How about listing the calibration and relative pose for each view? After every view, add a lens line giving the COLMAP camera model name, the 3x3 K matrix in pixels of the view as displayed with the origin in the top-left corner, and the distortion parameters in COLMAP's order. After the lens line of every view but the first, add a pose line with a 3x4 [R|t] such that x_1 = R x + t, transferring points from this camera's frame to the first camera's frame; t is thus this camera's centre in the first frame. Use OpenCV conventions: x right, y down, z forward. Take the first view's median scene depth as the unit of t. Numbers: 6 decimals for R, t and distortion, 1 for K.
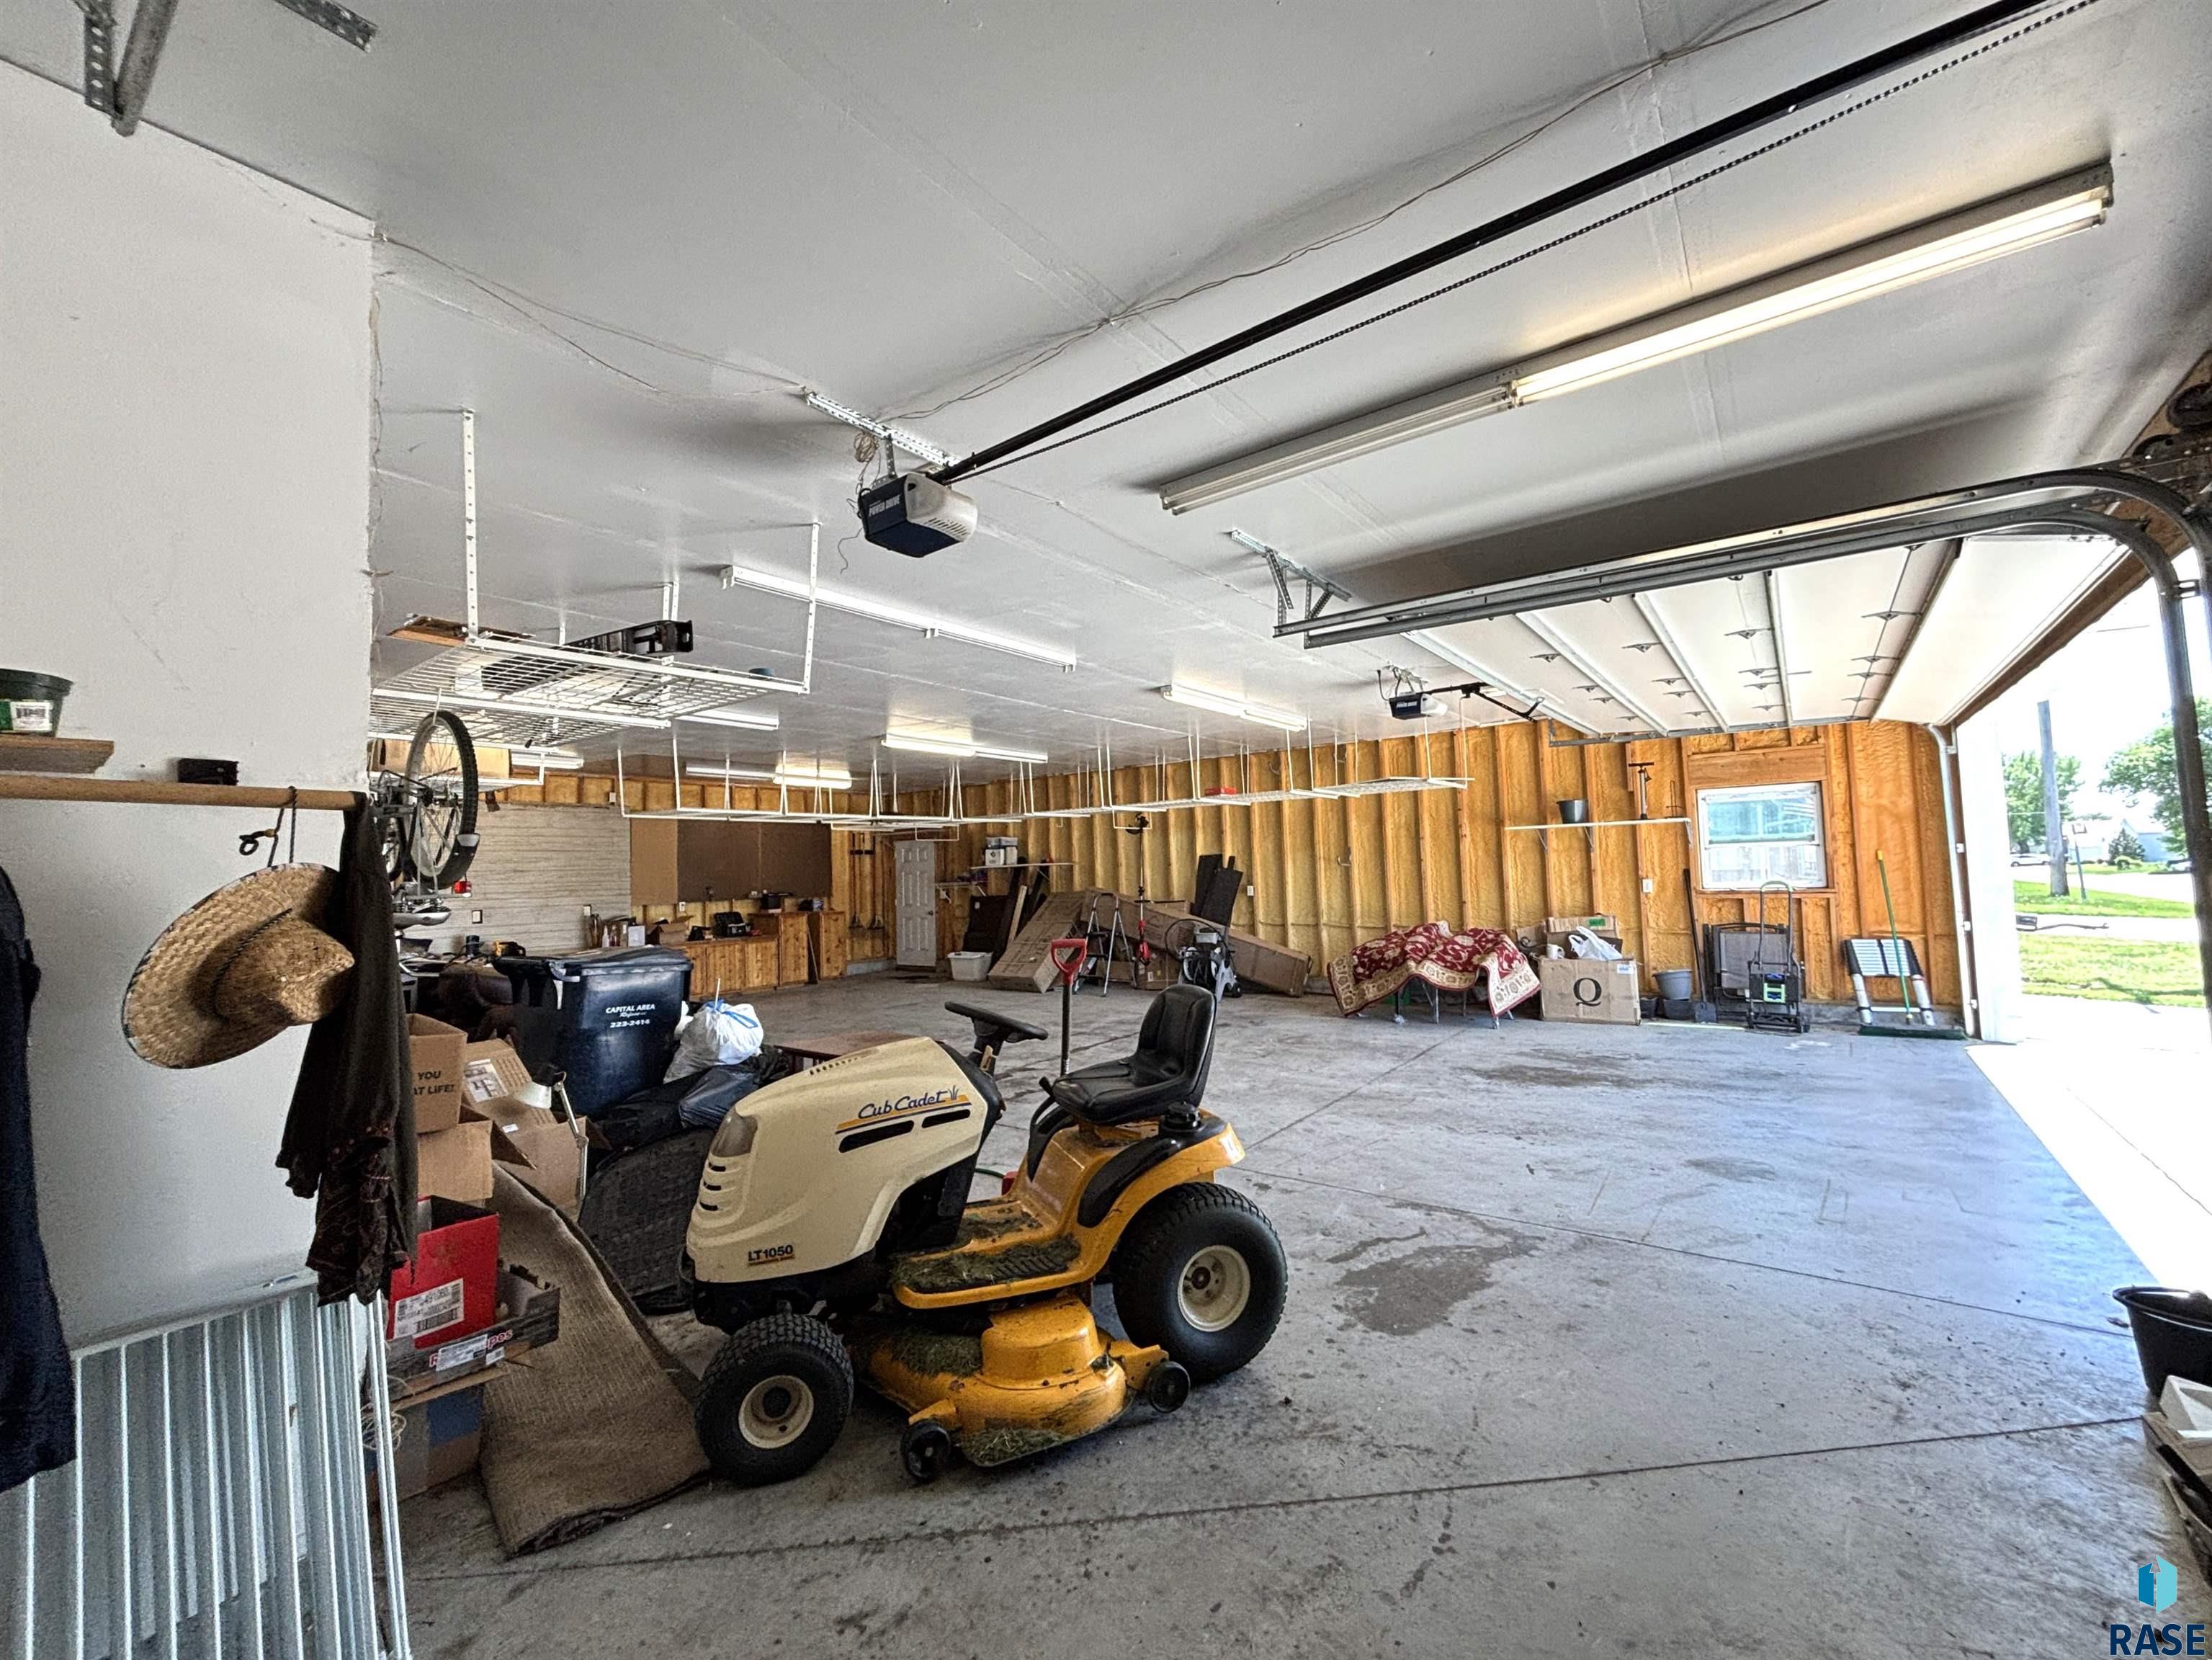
lens RADIAL K [[914.1, 0, 1100.6], [0, 914.1, 830.7], [0, 0, 1]] dist [-0.015714, 0.000027]
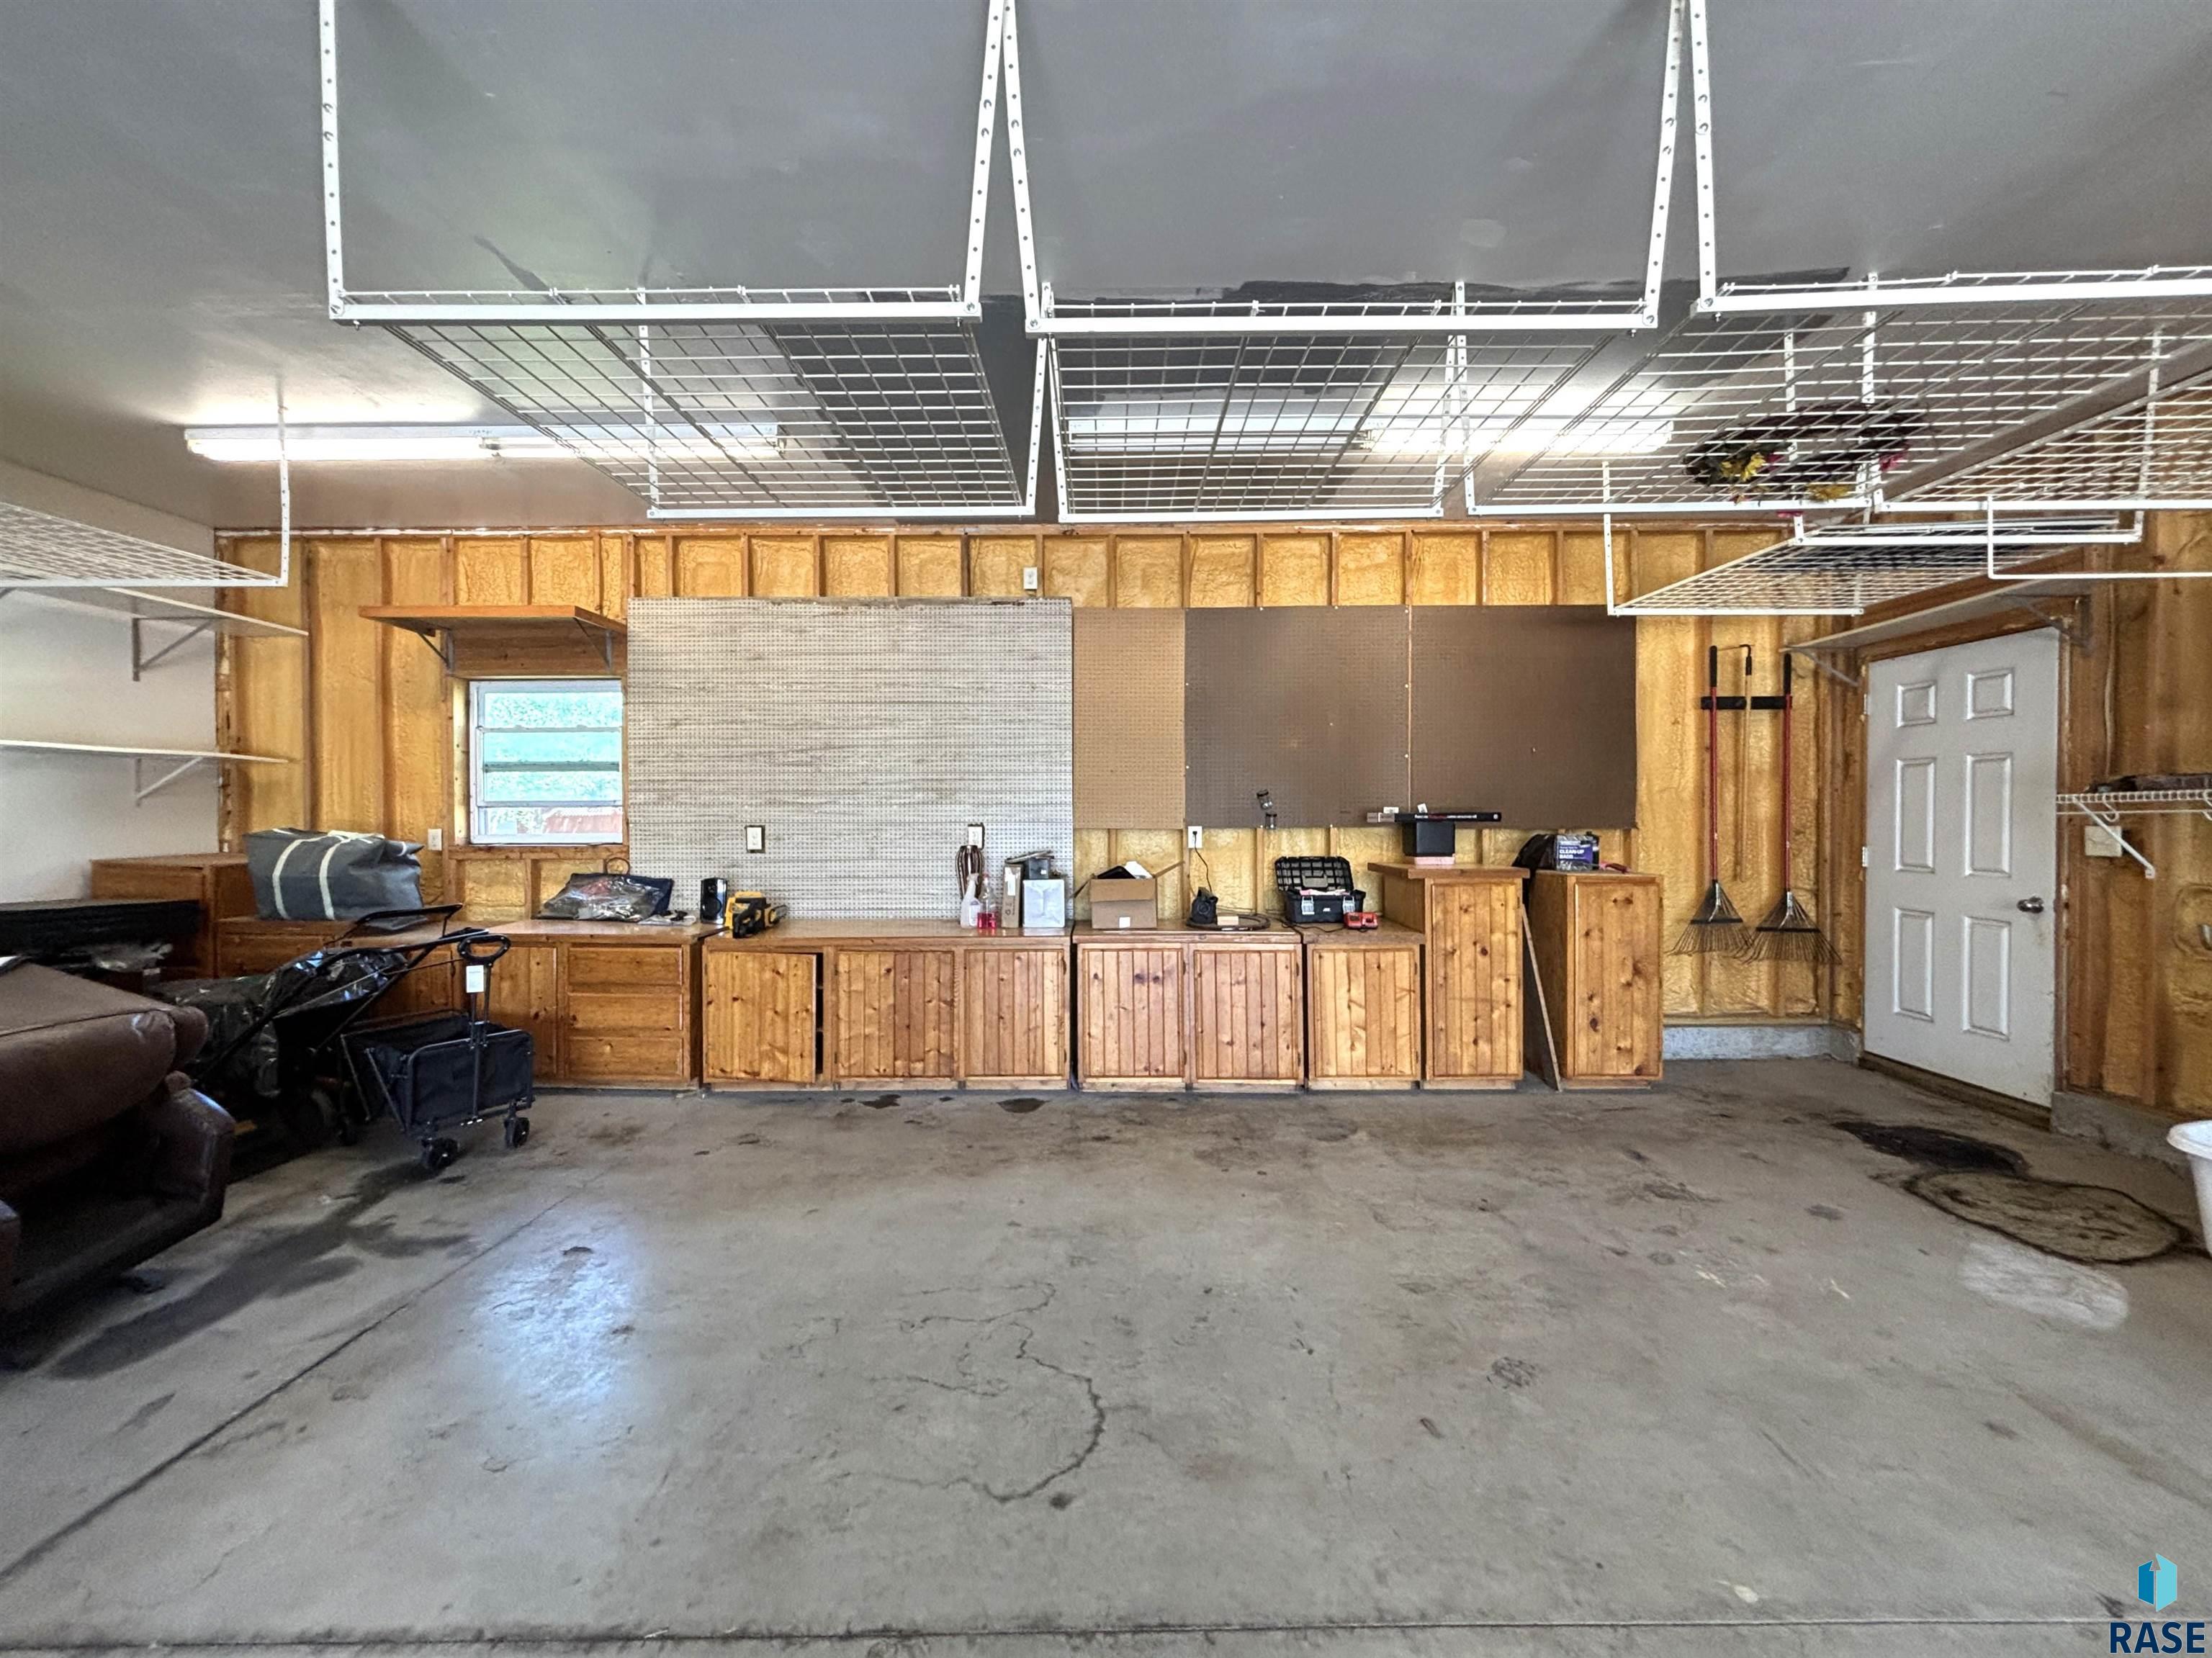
lens RADIAL K [[890.9, 0, 1107.4], [0, 890.9, 818.1], [0, 0, 1]] dist [0.000323, -0.000017]
pose [[0.601580, 0.032607, -0.798147, -0.160986], [0.020874, 0.998184, 0.056512, 0.050085], [0.798540, -0.050657, 0.599806, 0.713749]]
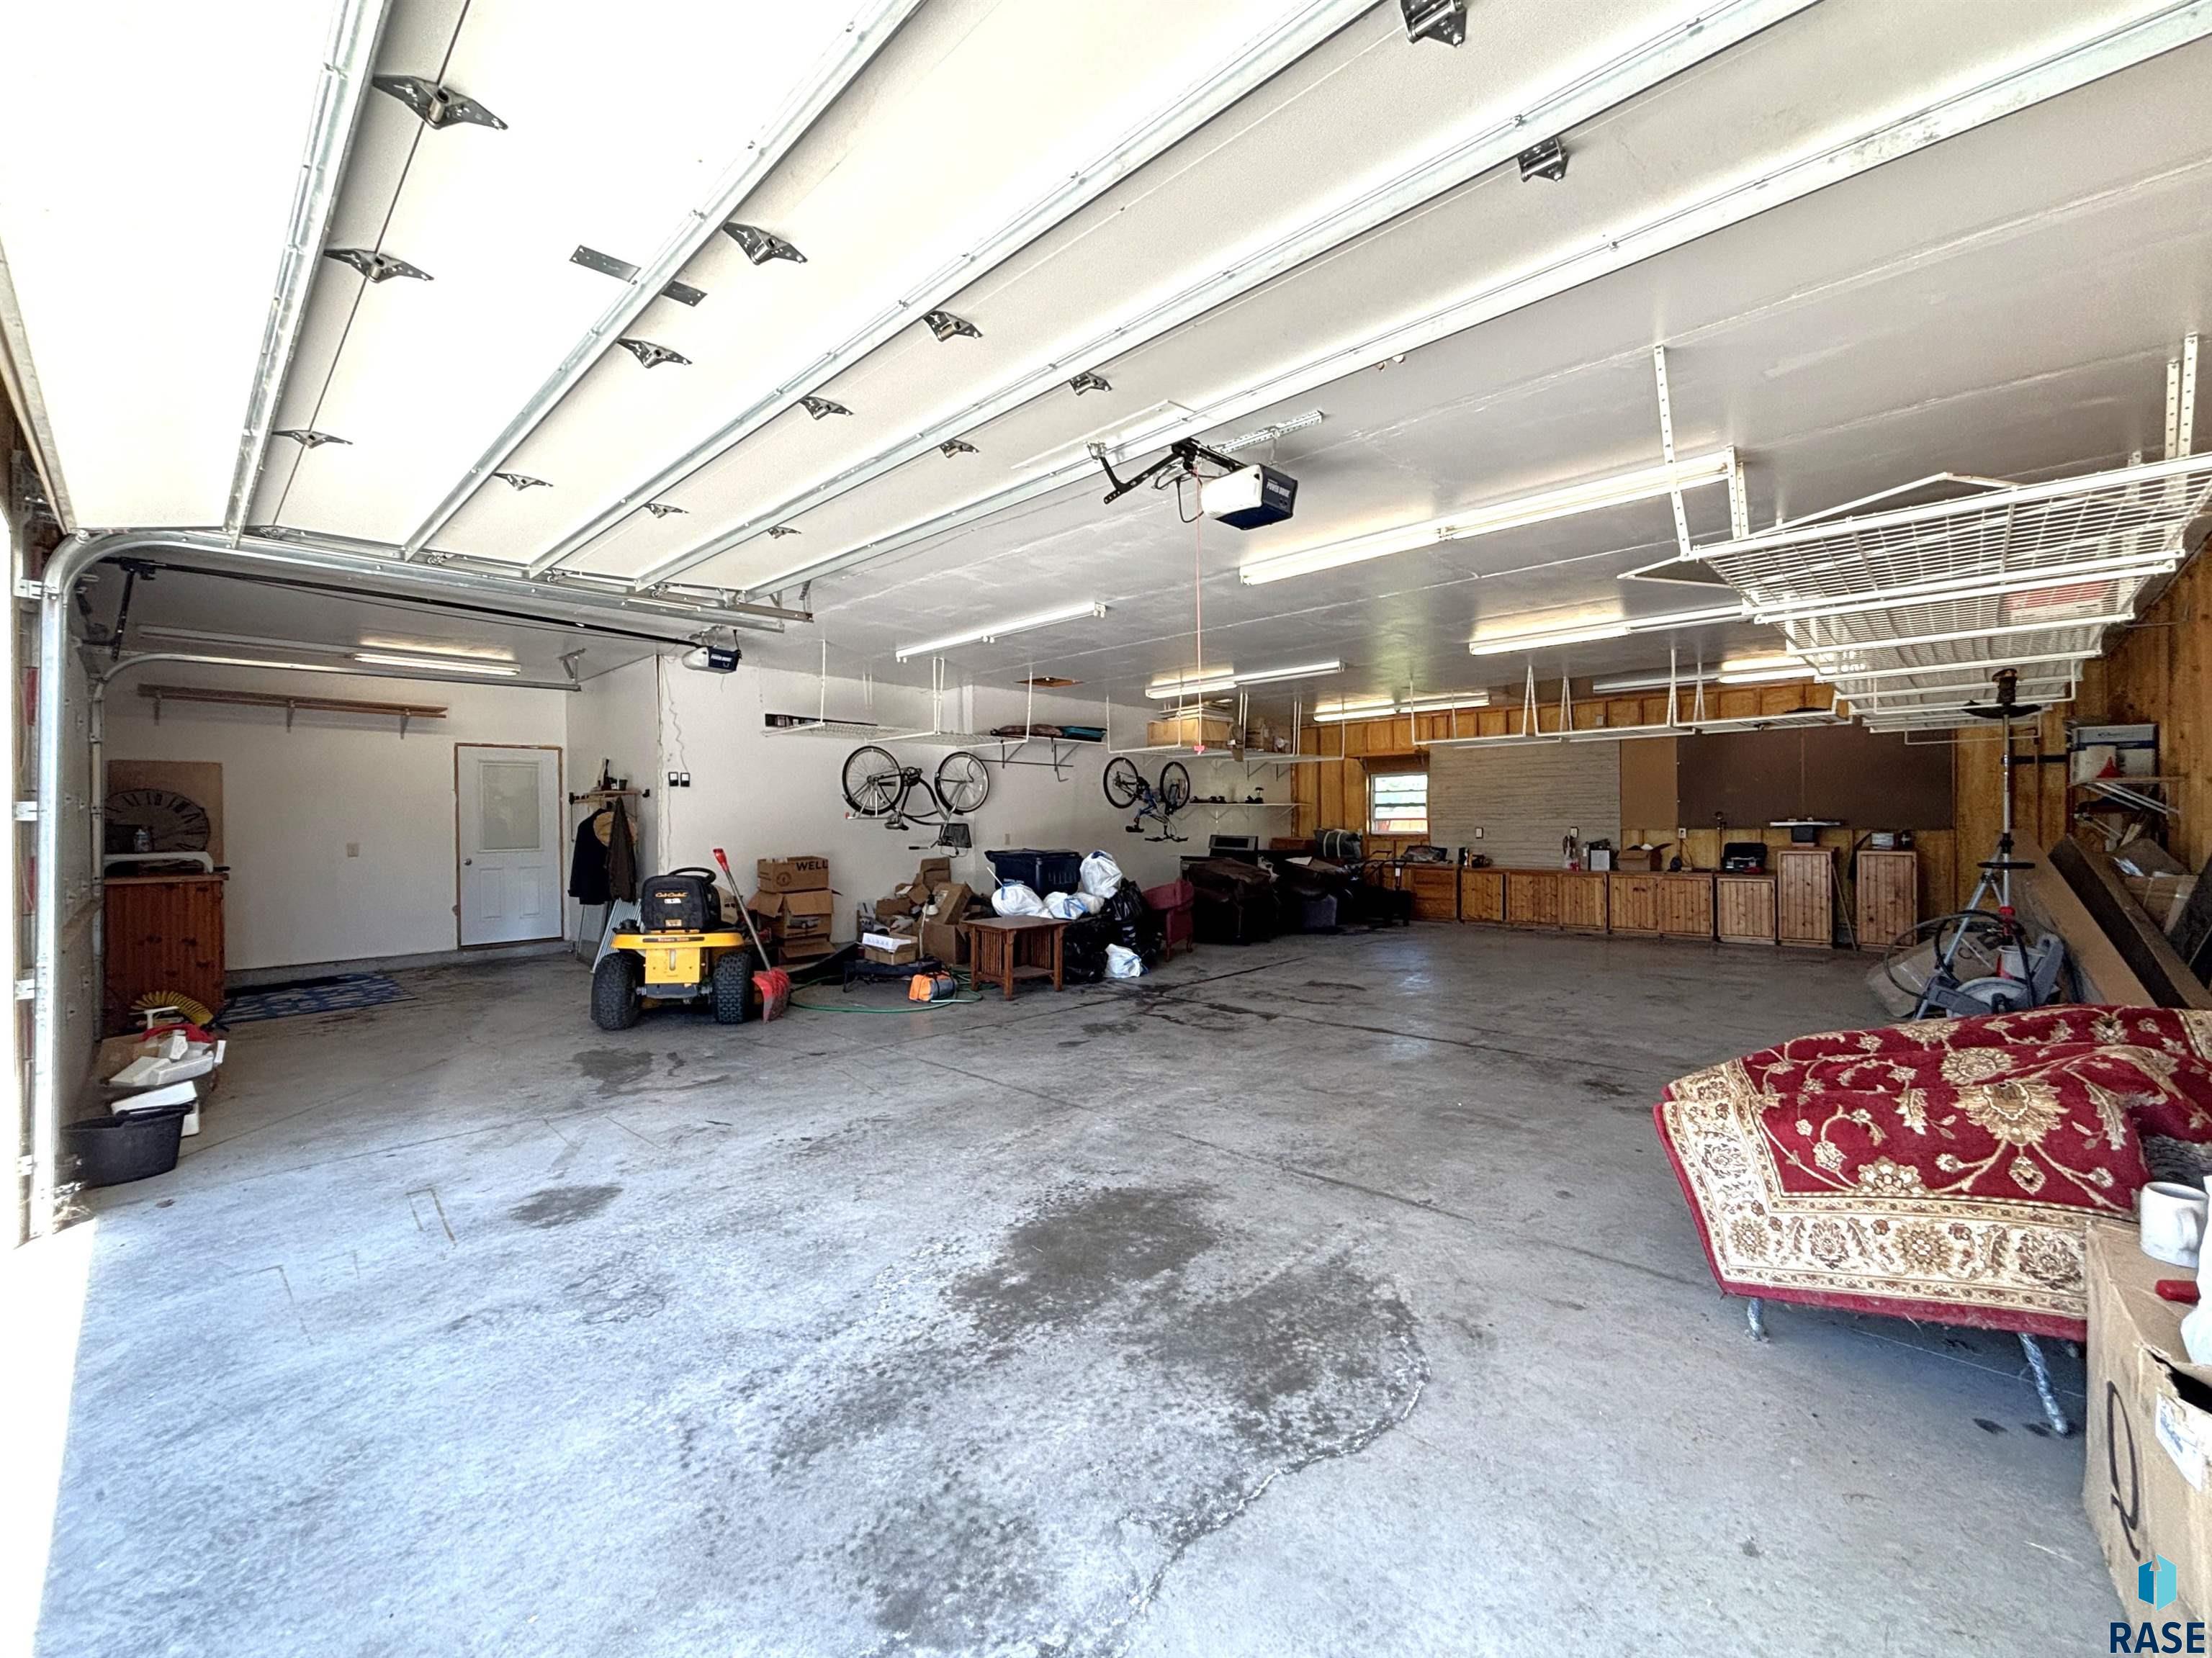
lens RADIAL K [[913.9, 0, 1100.6], [0, 913.9, 829.7], [0, 0, 1]] dist [-0.015714, 0.000027]
pose [[-0.103313, 0.040931, -0.993806, 0.470772], [0.055979, 0.997809, 0.035276, 0.016094], [0.993072, -0.051988, -0.105378, 0.517483]]
